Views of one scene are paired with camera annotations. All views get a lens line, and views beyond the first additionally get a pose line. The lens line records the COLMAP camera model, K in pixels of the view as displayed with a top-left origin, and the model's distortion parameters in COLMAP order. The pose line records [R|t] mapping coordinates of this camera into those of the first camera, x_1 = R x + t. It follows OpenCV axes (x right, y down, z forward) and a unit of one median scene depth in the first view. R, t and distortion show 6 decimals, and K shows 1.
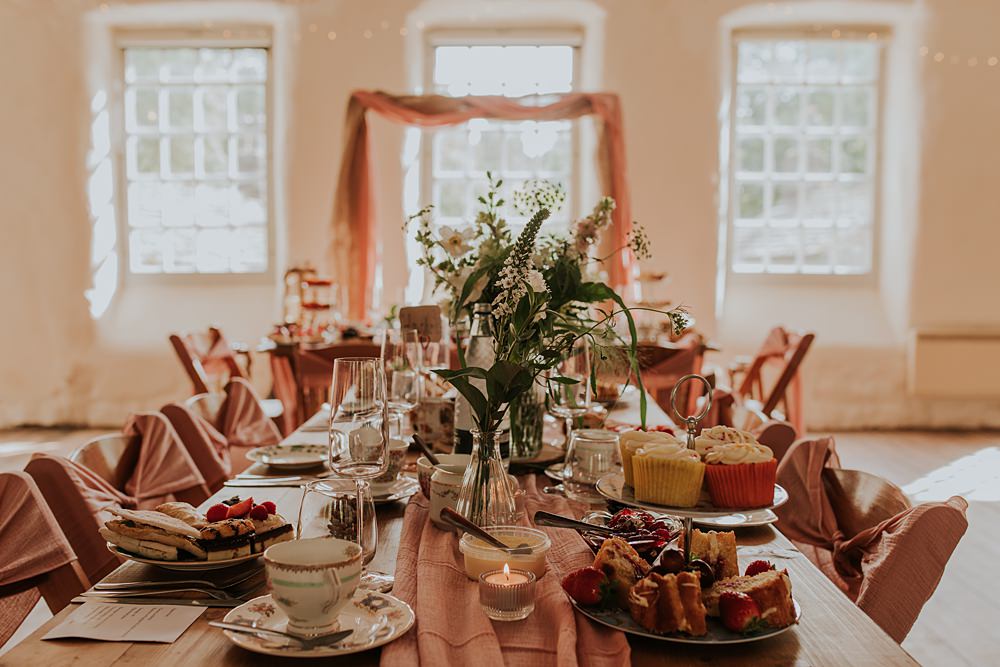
lens RADIAL K [[995.9, 0, 499.9], [0, 995.9, 331.7], [0, 0, 1]] dist [-0.002097, 0.000000]
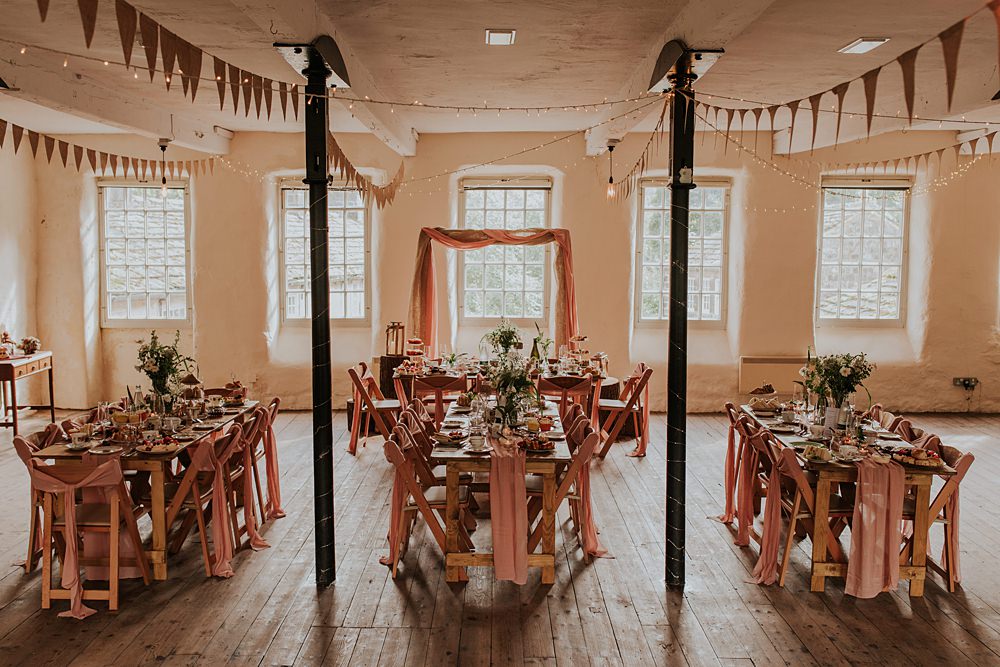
lens RADIAL K [[995.9, 0, 499.6], [0, 995.9, 335.1], [0, 0, 1]] dist [-0.002097, 0.000000]
pose [[0.999975, 0.006020, 0.003631, -0.011889], [-0.006116, 0.999621, 0.026829, -0.095523], [-0.003468, -0.026851, 0.999633, -0.843116]]
